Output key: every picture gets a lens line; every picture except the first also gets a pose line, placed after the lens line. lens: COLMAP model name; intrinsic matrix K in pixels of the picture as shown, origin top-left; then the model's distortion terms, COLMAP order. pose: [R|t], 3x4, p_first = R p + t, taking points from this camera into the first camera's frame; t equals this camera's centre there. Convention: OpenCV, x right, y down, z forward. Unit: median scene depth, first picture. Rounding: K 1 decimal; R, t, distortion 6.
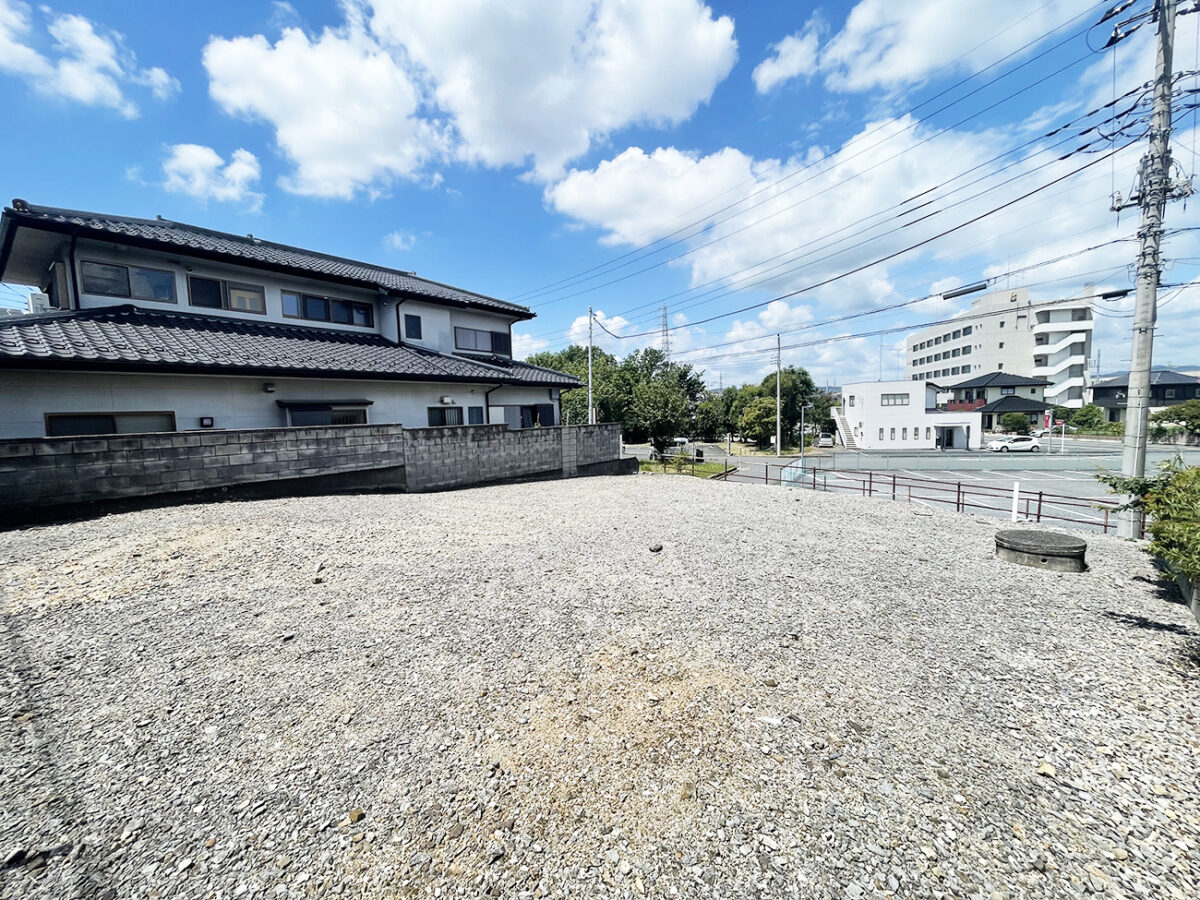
lens RADIAL K [[483.7, 0, 602.6], [0, 483.7, 448.5], [0, 0, 1]] dist [-0.001723, -0.000349]
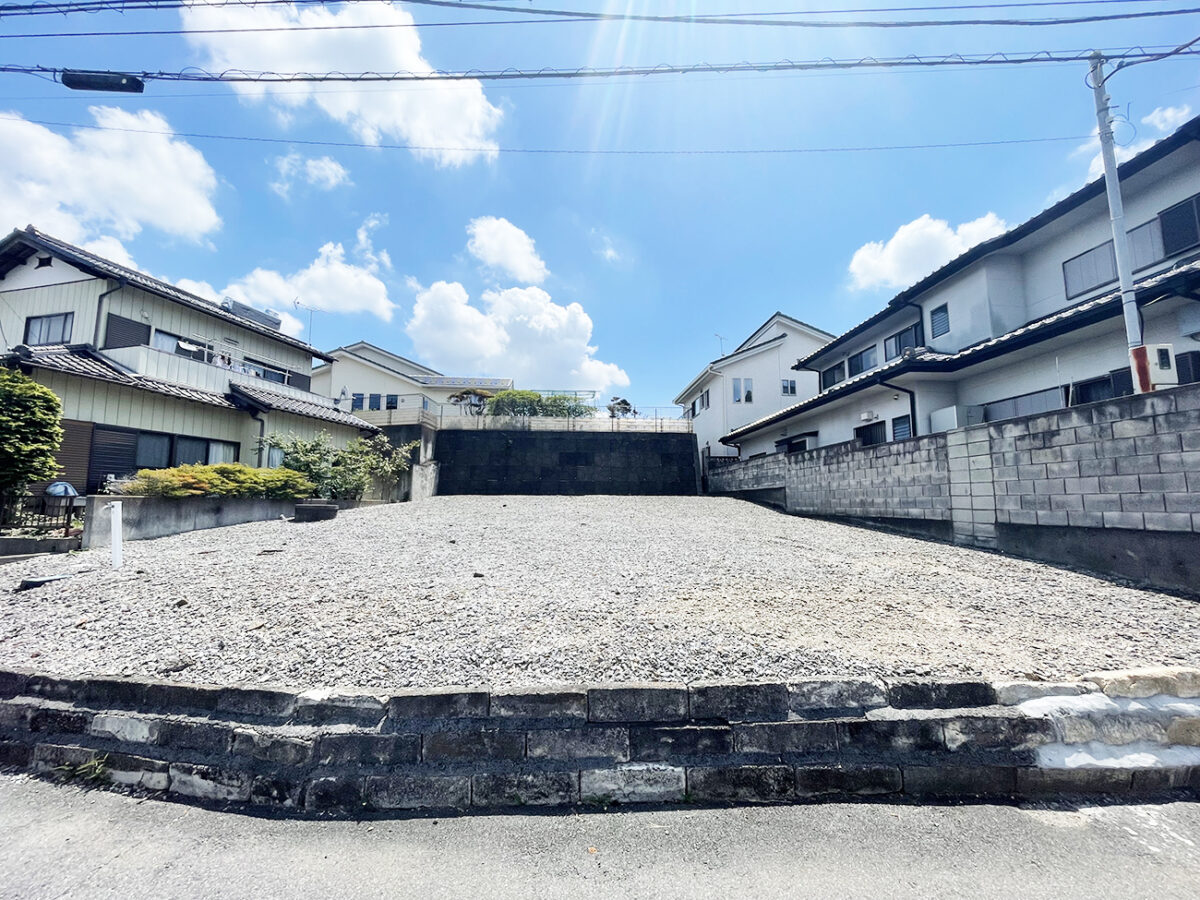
lens RADIAL K [[483.7, 0, 602.6], [0, 483.7, 448.5], [0, 0, 1]] dist [-0.001723, -0.000349]
pose [[-0.757637, -0.050145, -0.650747, 0.559543], [-0.034553, 0.998728, -0.036731, 0.000697], [0.651761, -0.005343, -0.758406, 1.342601]]
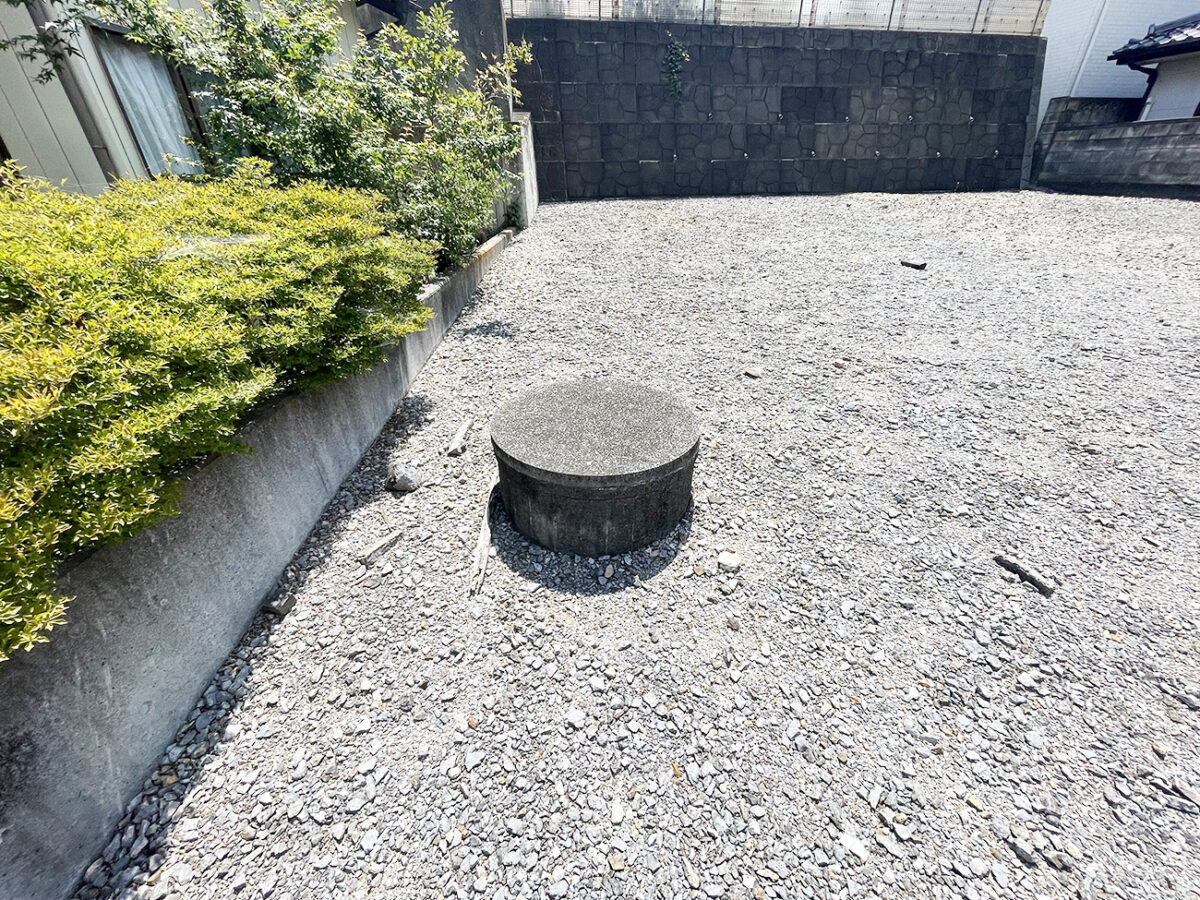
lens RADIAL K [[483.7, 0, 602.6], [0, 483.7, 448.5], [0, 0, 1]] dist [-0.001723, -0.000349]
pose [[-0.682375, 0.393949, -0.615767, 0.482227], [-0.028083, 0.827610, 0.560601, 0.009641], [0.730462, 0.399833, -0.553677, 0.526873]]
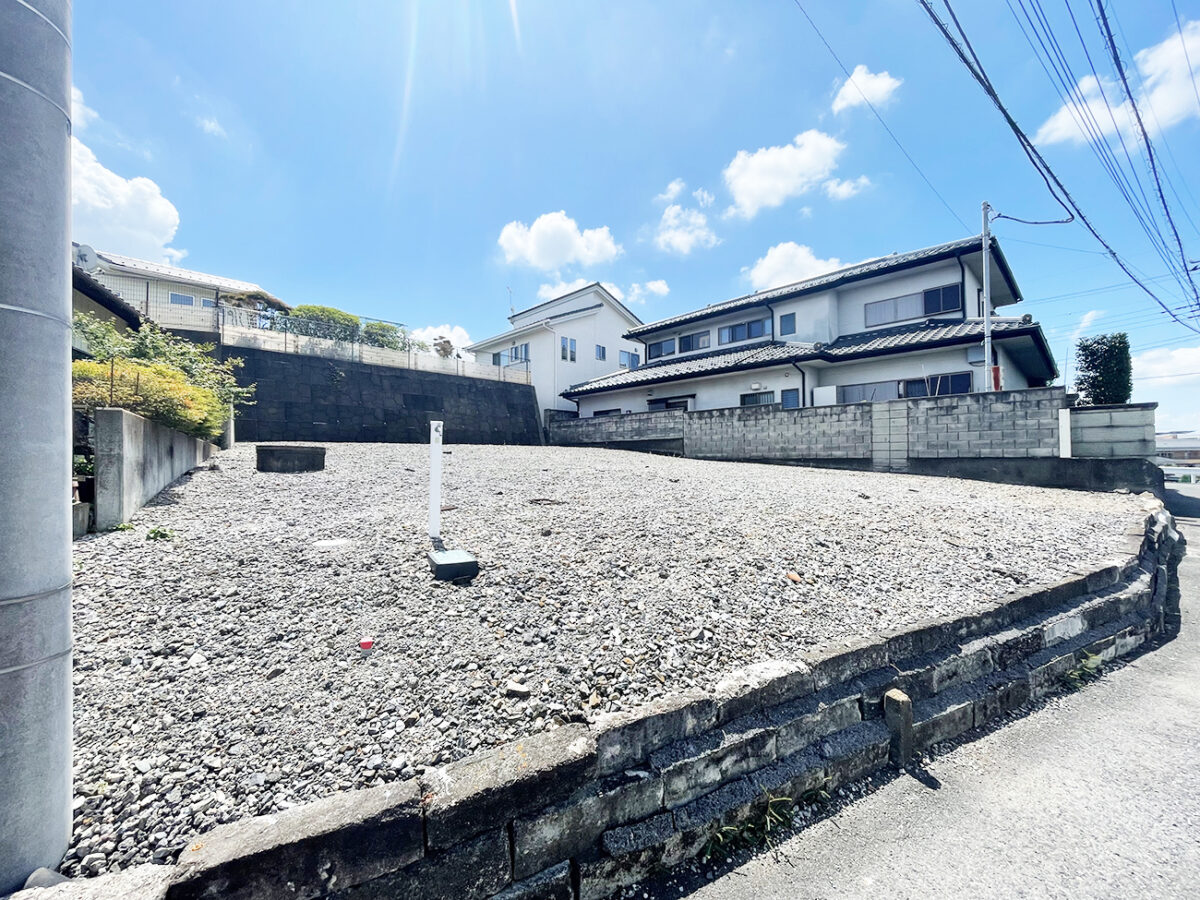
lens RADIAL K [[483.7, 0, 602.6], [0, 483.7, 448.5], [0, 0, 1]] dist [-0.001723, -0.000349]
pose [[-0.153216, 0.001553, -0.988191, 0.842465], [-0.067797, 0.997626, 0.012080, 0.053811], [0.985864, 0.068847, -0.152747, 0.836726]]
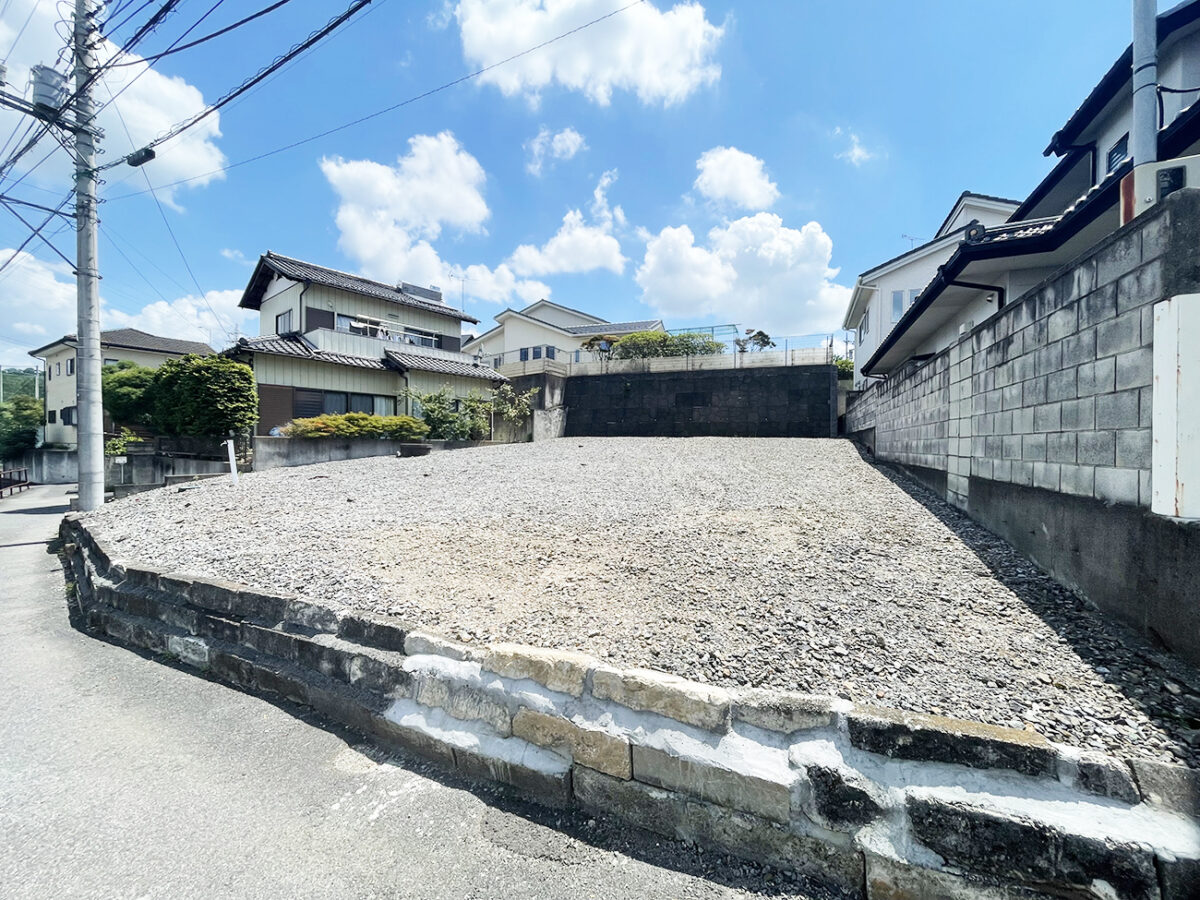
lens RADIAL K [[483.7, 0, 602.6], [0, 483.7, 448.5], [0, 0, 1]] dist [-0.001723, -0.000349]
pose [[-0.969123, 0.017610, -0.245948, 0.269578], [-0.005324, 0.995719, 0.092273, -0.004962], [0.246521, 0.090734, -0.964881, 1.493708]]
